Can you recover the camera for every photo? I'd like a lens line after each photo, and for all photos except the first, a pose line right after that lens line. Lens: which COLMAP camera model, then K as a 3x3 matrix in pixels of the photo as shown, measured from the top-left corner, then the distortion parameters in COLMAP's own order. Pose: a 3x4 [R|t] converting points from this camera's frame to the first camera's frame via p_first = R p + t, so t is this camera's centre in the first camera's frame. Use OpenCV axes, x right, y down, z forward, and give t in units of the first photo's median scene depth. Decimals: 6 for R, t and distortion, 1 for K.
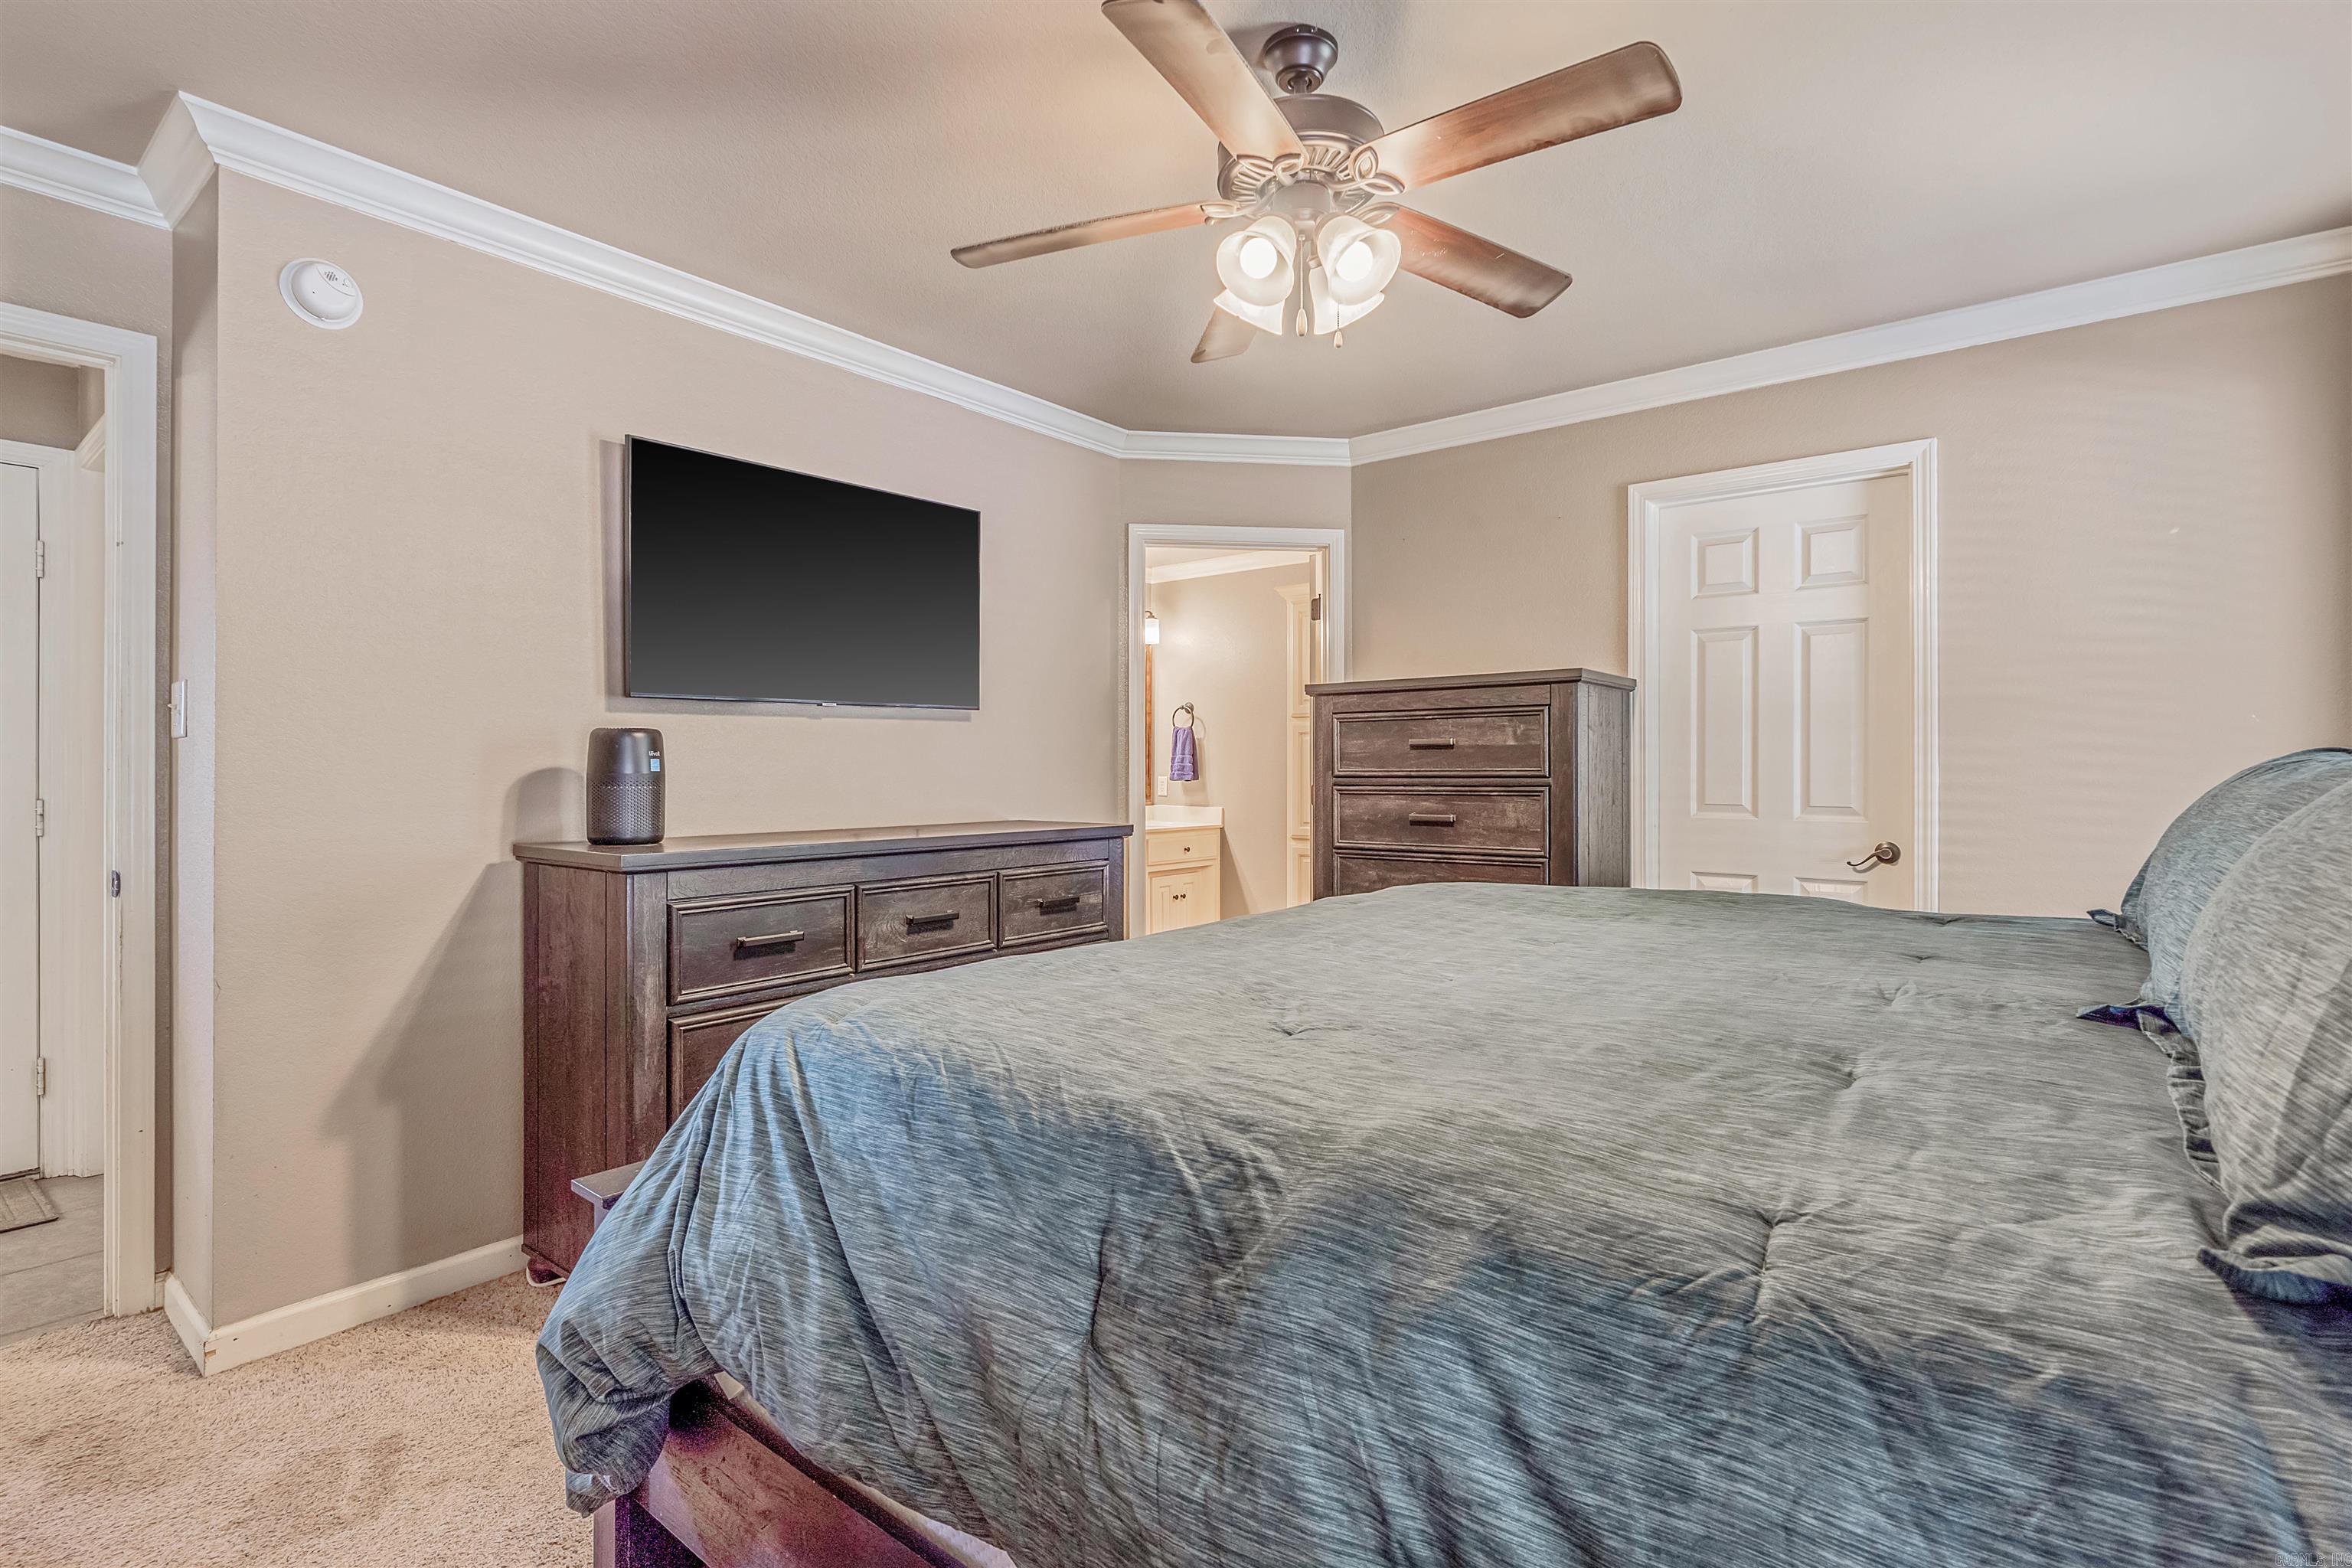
lens RADIAL K [[1138.1, 0, 1170.1], [0, 1138.1, 768.5], [0, 0, 1]] dist [-0.001095, -0.000084]
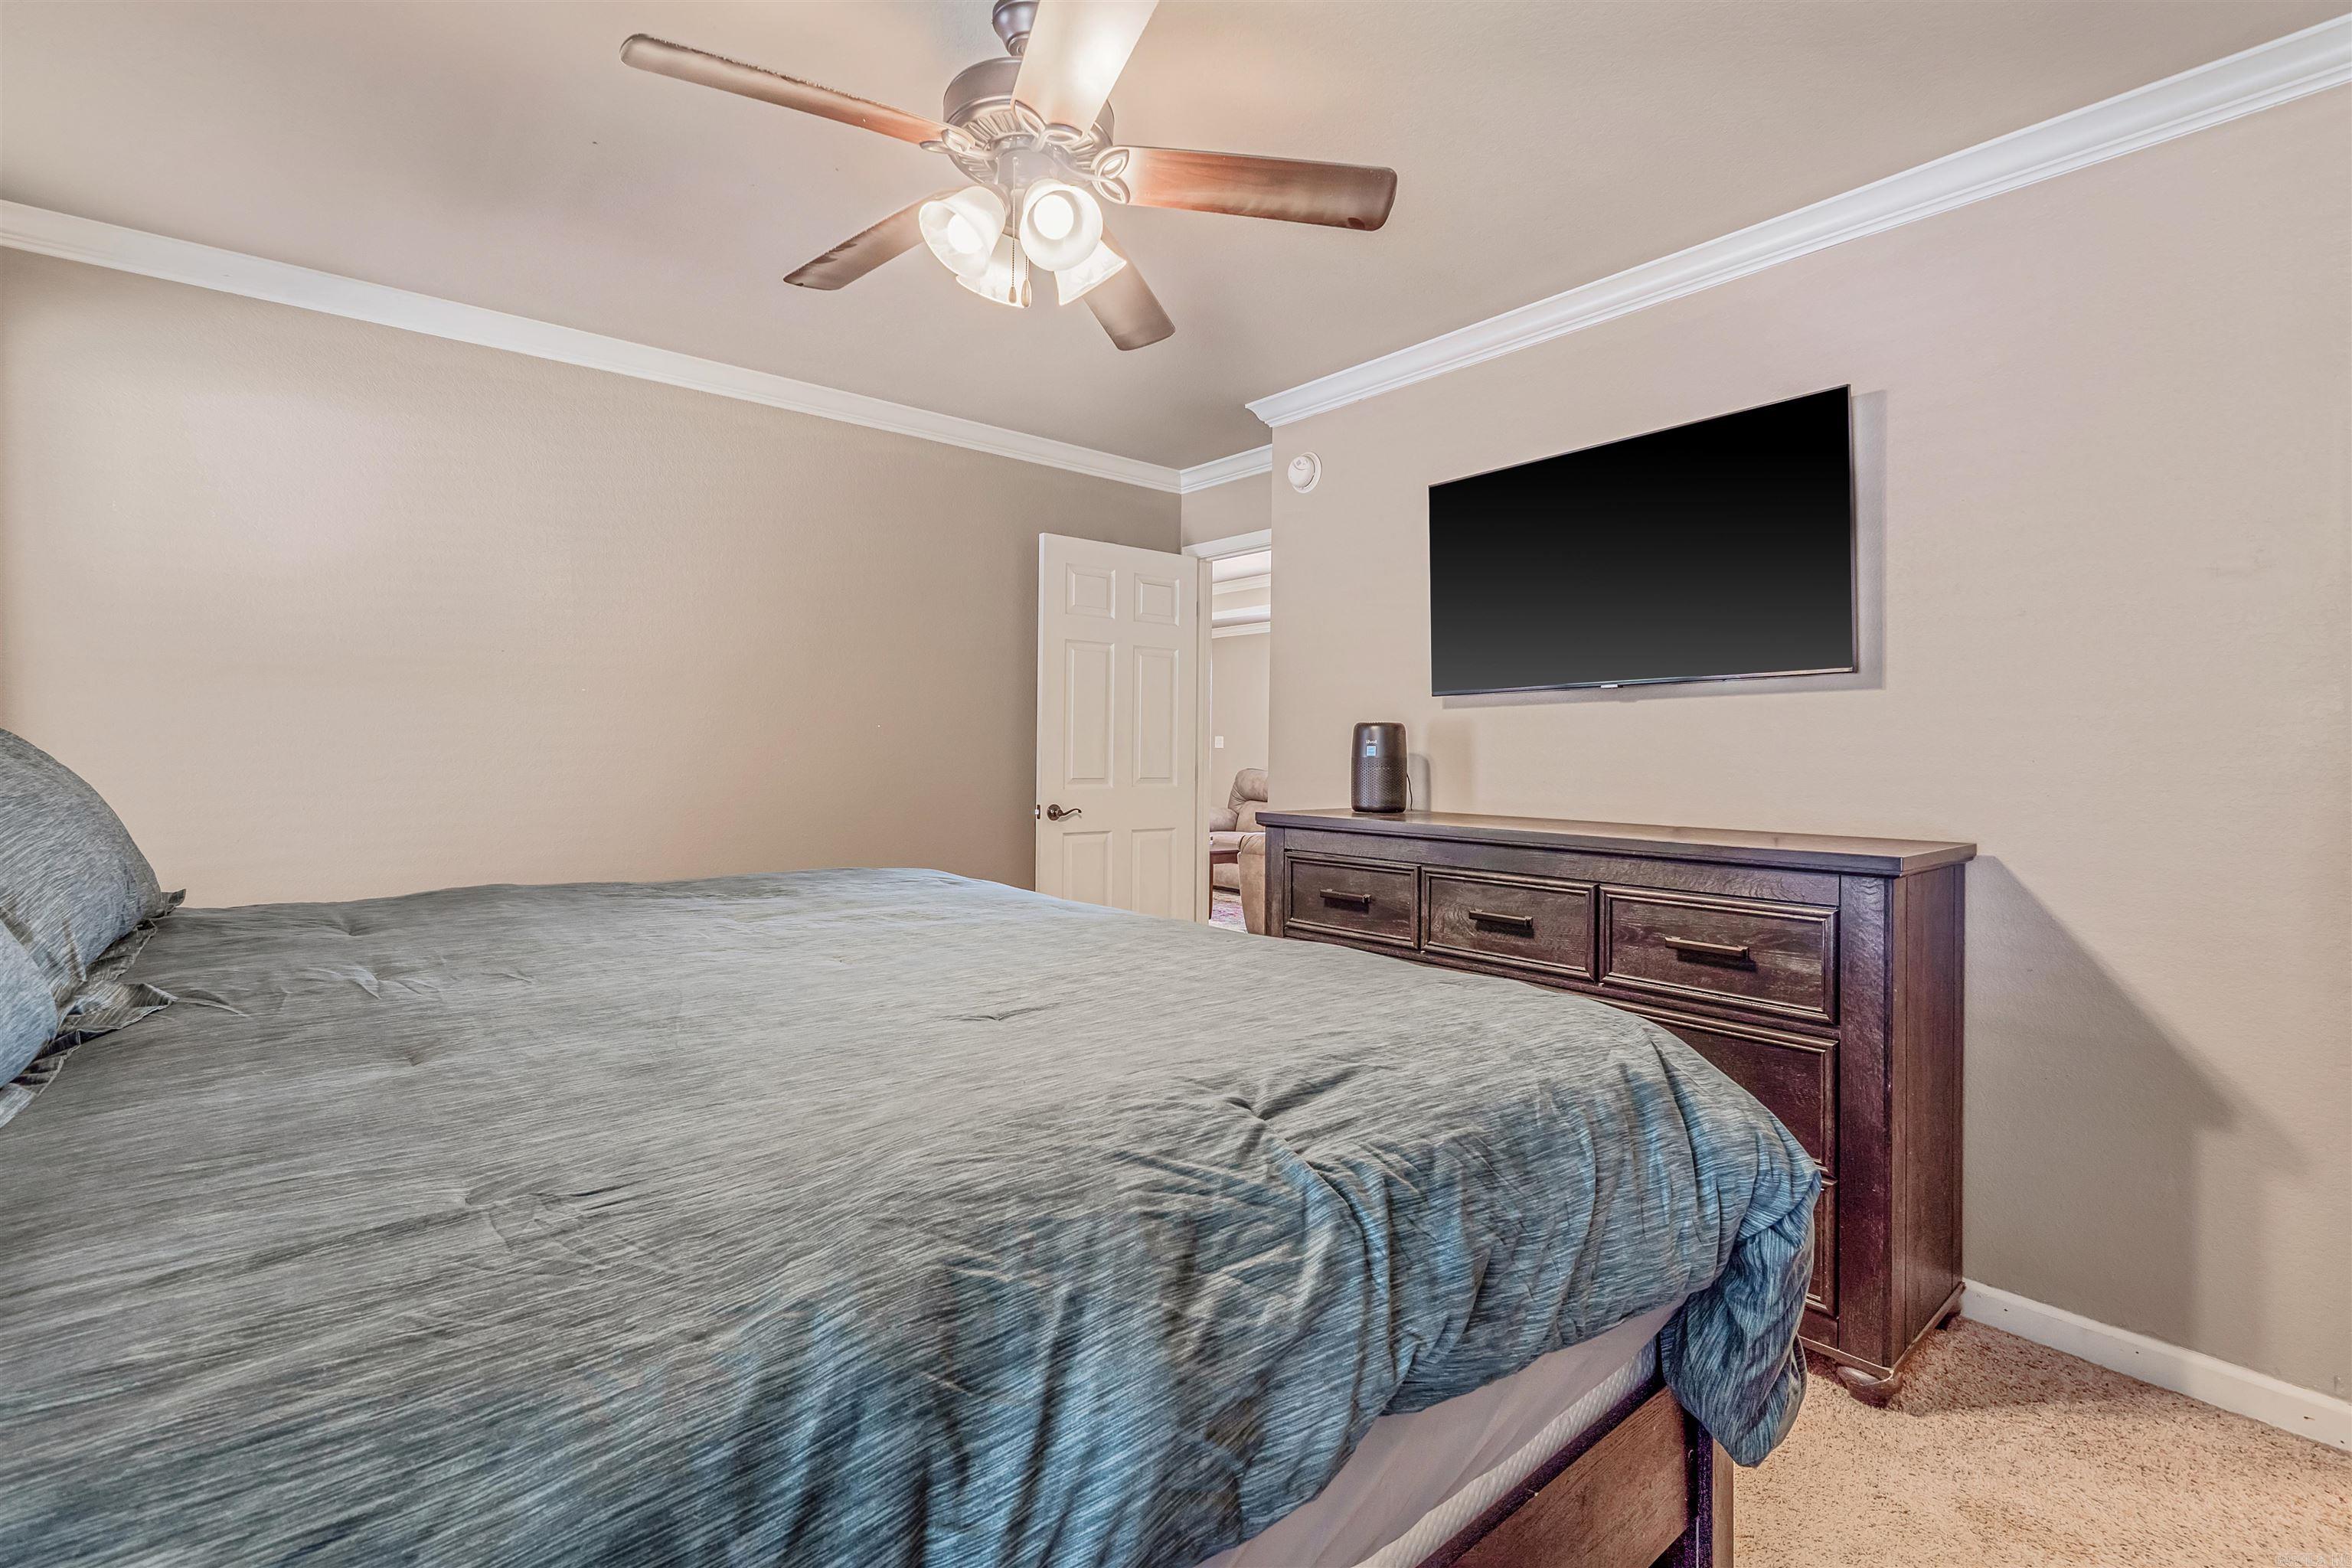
lens RADIAL K [[1001.4, 0, 1169.6], [0, 1001.4, 782.6], [0, 0, 1]] dist [-0.003073, -0.000417]
pose [[-0.177828, 0.032892, -0.983512, 0.621924], [-0.007502, 0.999367, 0.034779, -0.004692], [0.984033, 0.013563, -0.177469, 0.867281]]
